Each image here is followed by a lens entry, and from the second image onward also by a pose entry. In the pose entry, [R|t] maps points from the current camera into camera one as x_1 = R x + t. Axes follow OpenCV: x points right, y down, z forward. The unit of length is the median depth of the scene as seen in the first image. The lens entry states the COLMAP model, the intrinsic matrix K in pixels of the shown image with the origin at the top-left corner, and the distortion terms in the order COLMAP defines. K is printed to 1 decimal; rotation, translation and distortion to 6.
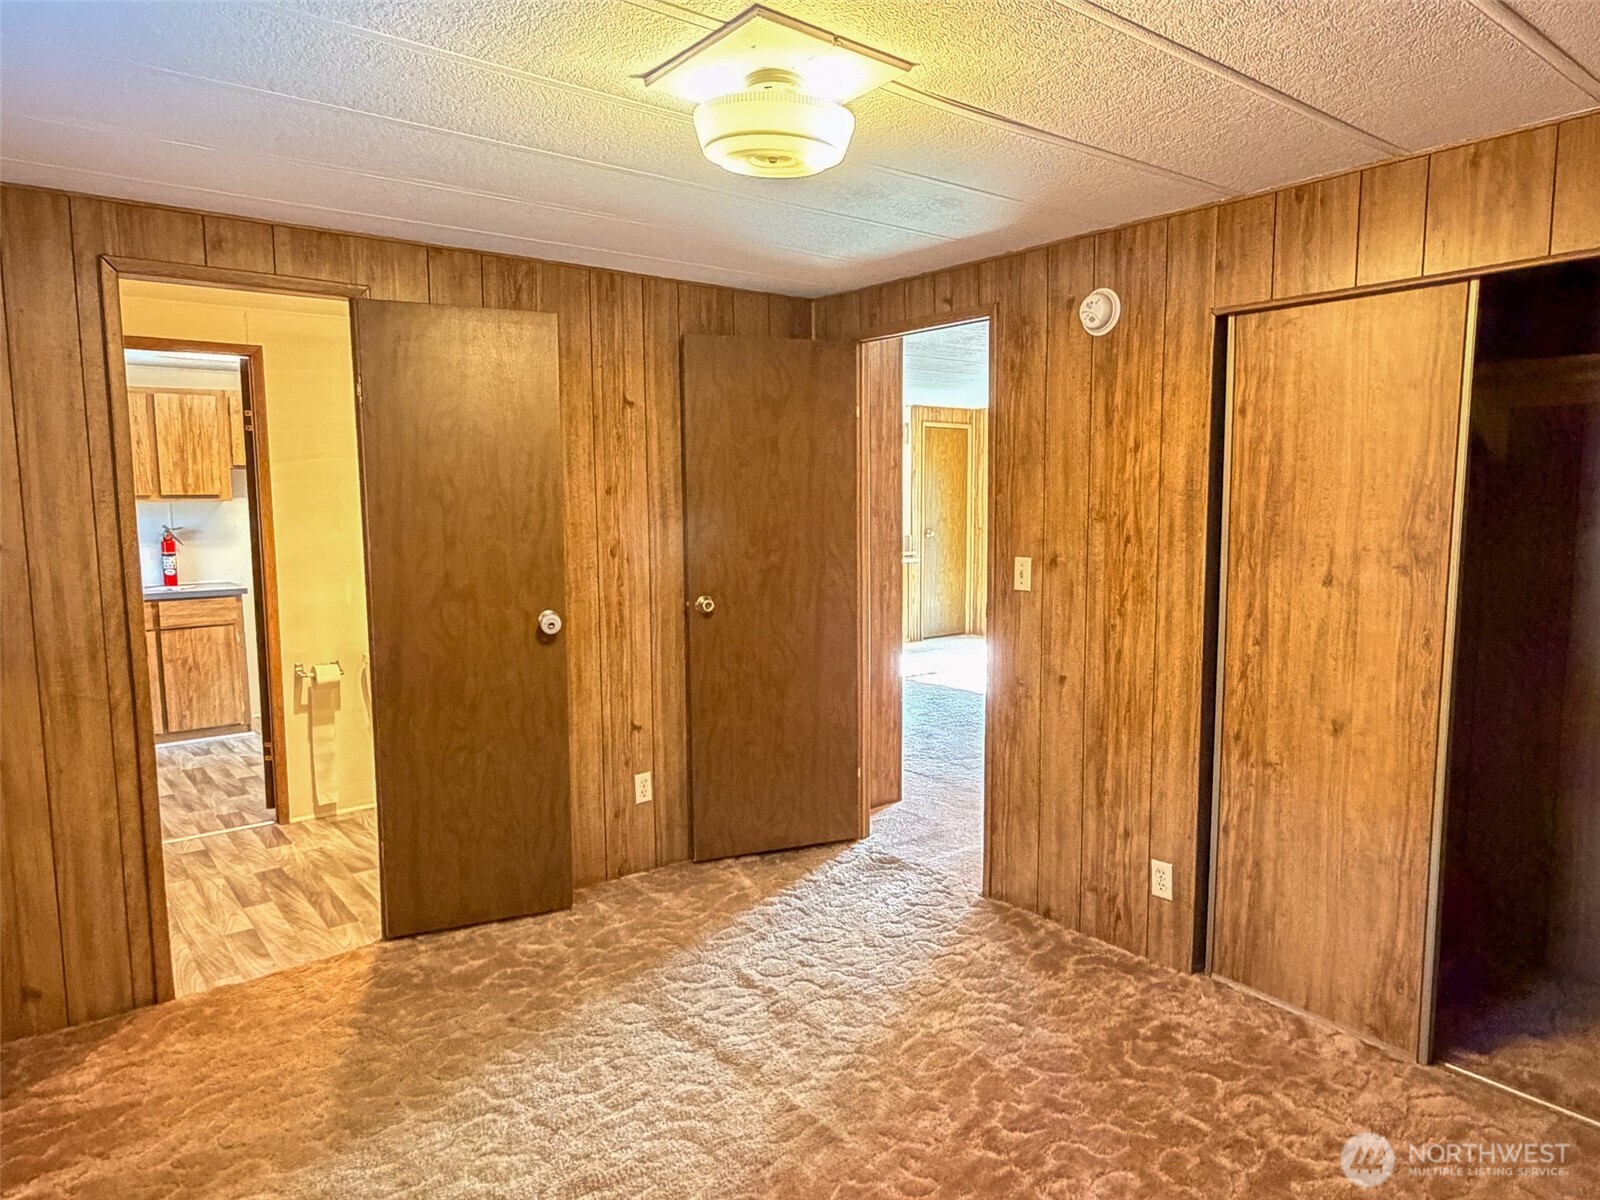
lens RADIAL K [[1016.2, 0, 804.1], [0, 1016.2, 604.4], [0, 0, 1]] dist [-0.000024, 0.001678]
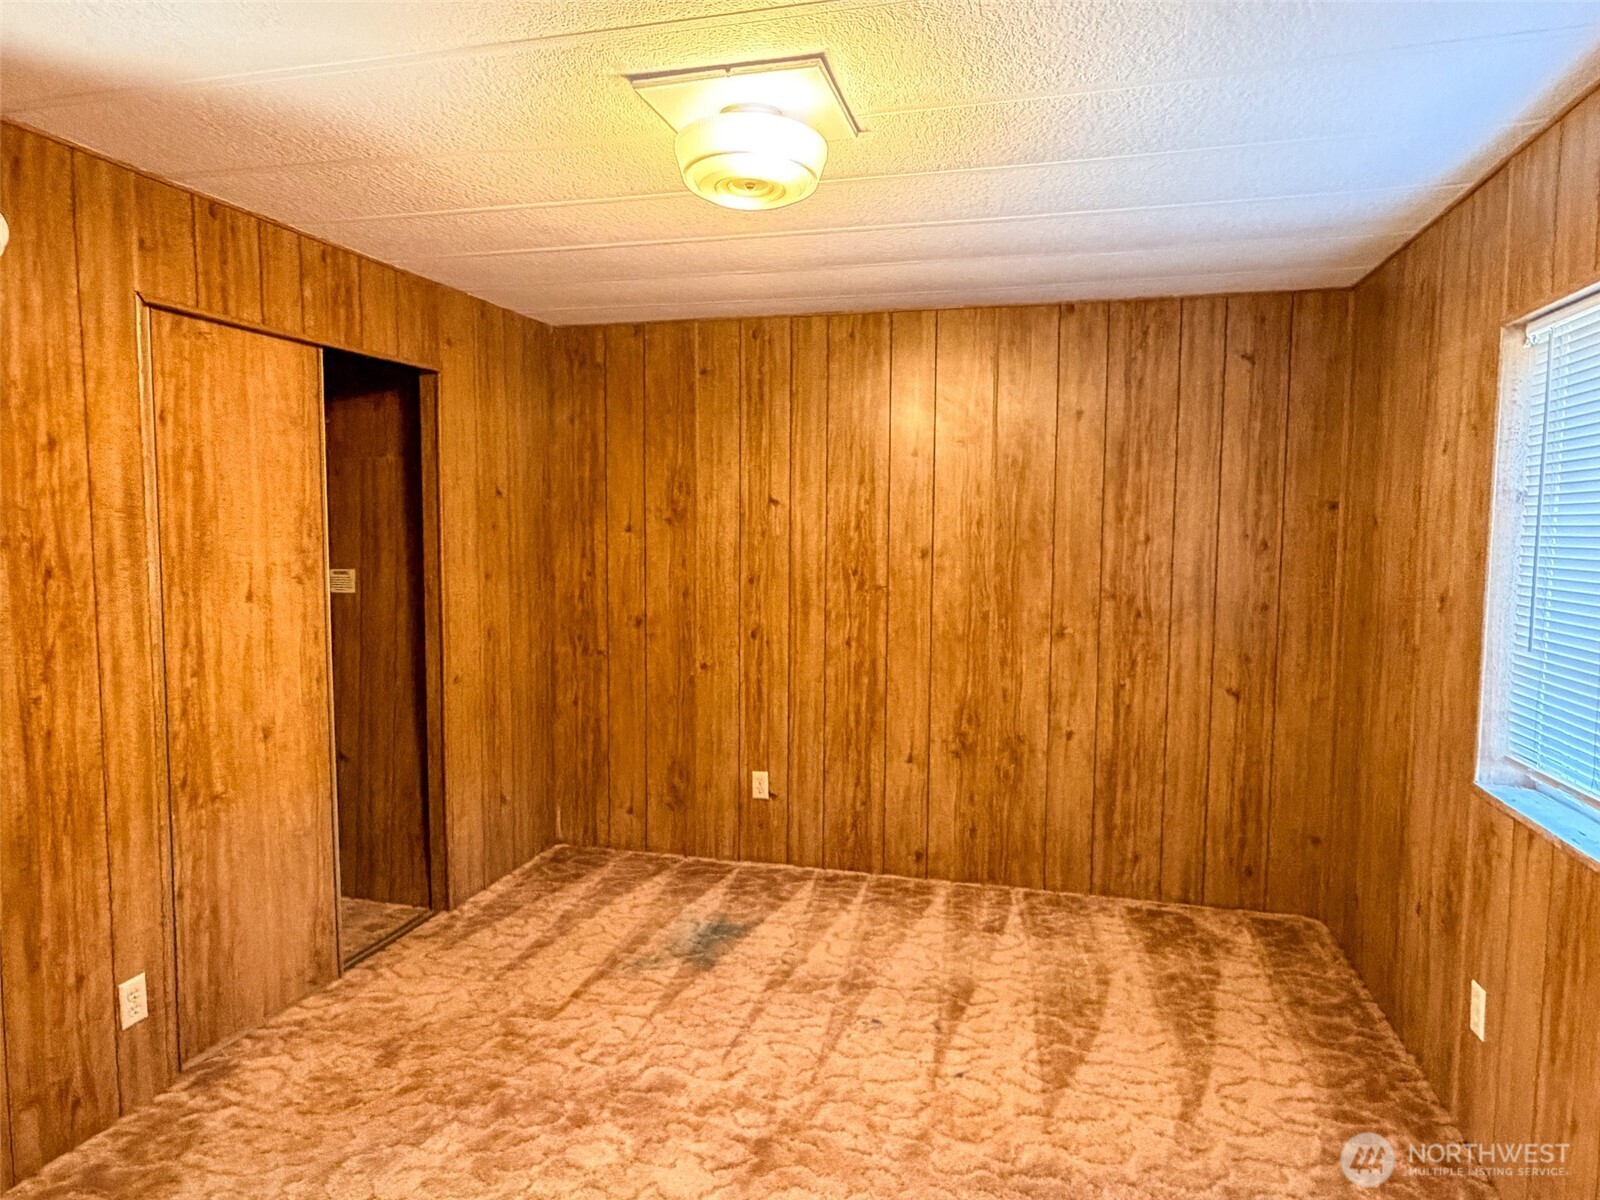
lens RADIAL K [[1016.2, 0, 804.1], [0, 1016.2, 604.4], [0, 0, 1]] dist [-0.000024, 0.001678]
pose [[-0.602091, -0.060503, 0.796132, -0.581182], [0.082074, 0.987153, 0.137090, -0.099174], [-0.794198, 0.147883, -0.589390, 1.032114]]
